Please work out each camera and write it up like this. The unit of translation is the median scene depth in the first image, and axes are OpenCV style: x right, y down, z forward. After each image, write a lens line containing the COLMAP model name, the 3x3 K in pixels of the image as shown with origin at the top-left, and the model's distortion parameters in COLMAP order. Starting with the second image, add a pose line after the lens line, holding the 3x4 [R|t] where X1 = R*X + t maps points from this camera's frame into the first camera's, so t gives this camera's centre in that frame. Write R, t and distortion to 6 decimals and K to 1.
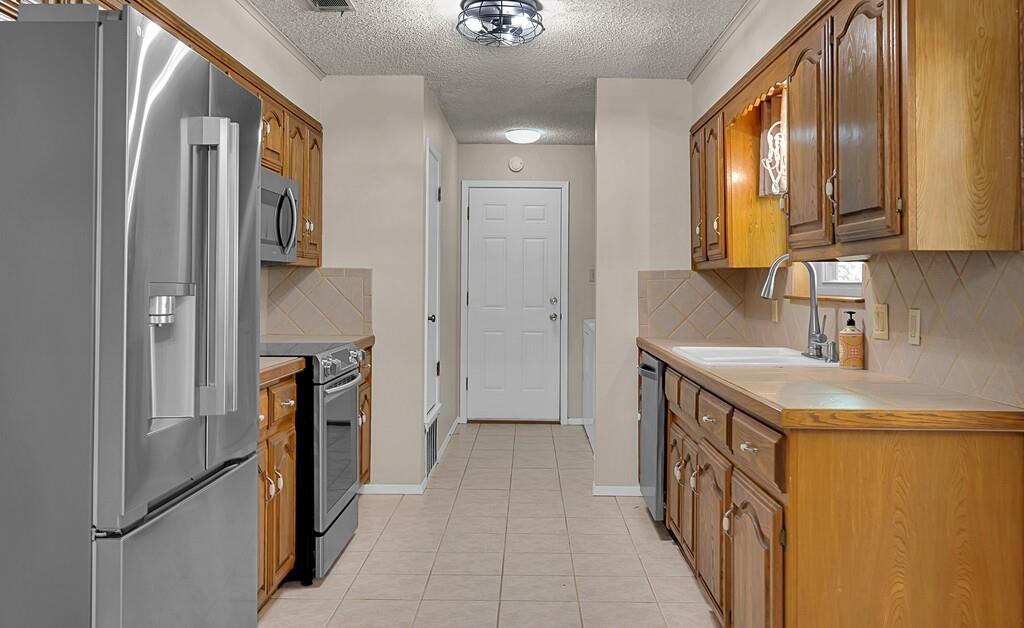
lens RADIAL K [[810.5, 0, 511.6], [0, 810.5, 266.2], [0, 0, 1]] dist [0.002037, -0.000357]
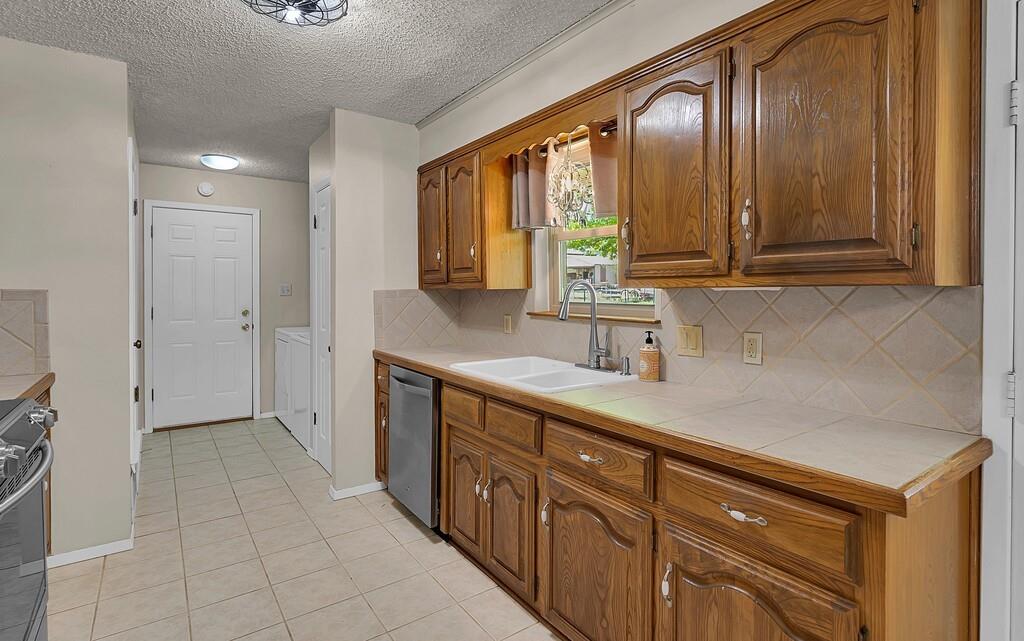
lens RADIAL K [[498.6, 0, 524.3], [0, 498.6, 294.2], [0, 0, 1]] dist [-0.011083, -0.000668]
pose [[0.797303, -0.011240, 0.603475, -0.094407], [-0.006759, 0.999598, 0.027548, -0.009434], [-0.603542, -0.026043, 0.796906, 0.340710]]
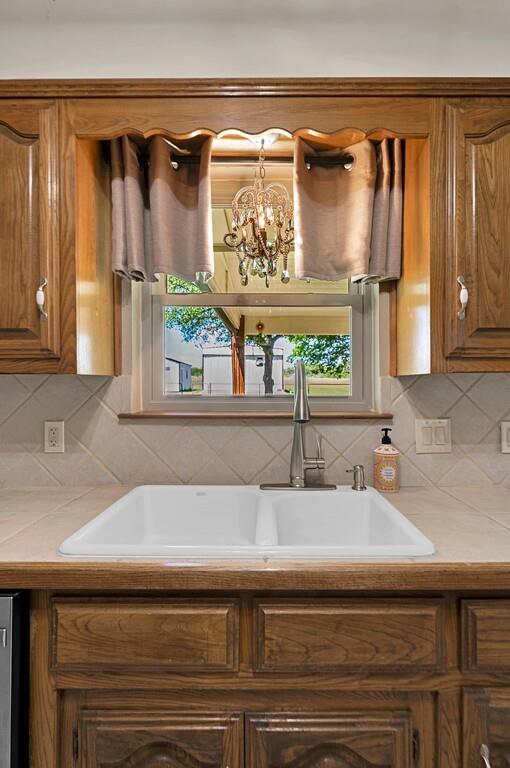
lens RADIAL K [[391.8, 0, 255.0], [0, 391.8, 384.0], [0, 0, 1]] dist [-0.001693, -0.000556]
pose [[-0.015012, 0.000385, 0.999887, -0.017268], [-0.018855, 0.999822, -0.000668, 0.005152], [-0.999710, -0.018863, -0.015003, 0.725632]]
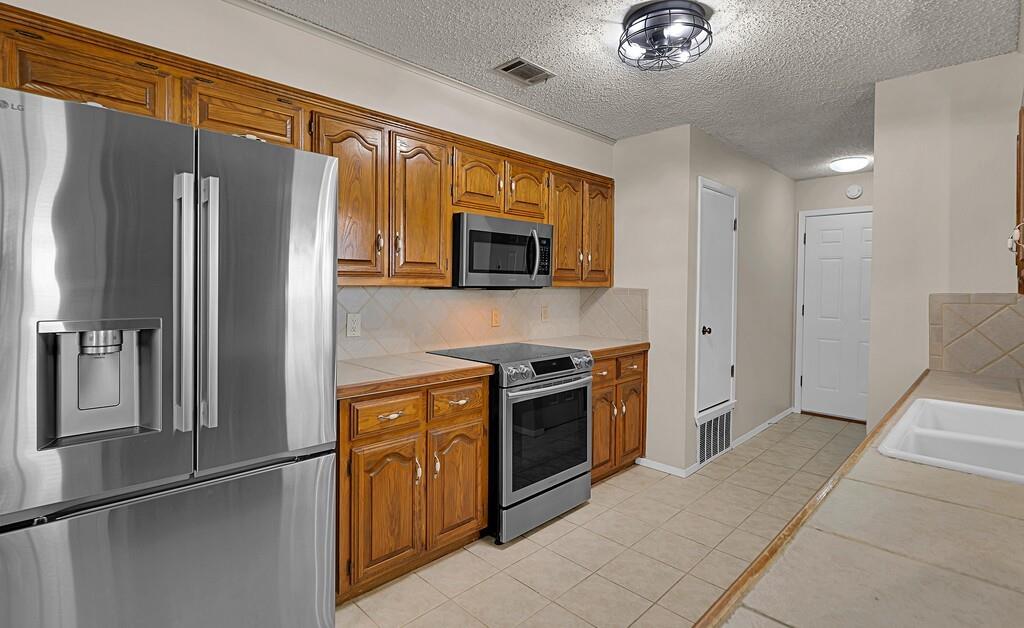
lens RADIAL K [[474.0, 0, 513.2], [0, 474.0, 294.8], [0, 0, 1]] dist [0.001195, 0.000032]
pose [[0.735029, 0.015319, -0.677862, 0.177502], [0.007066, 0.999517, 0.030250, -0.011730], [0.677998, -0.027024, 0.734566, 0.330606]]
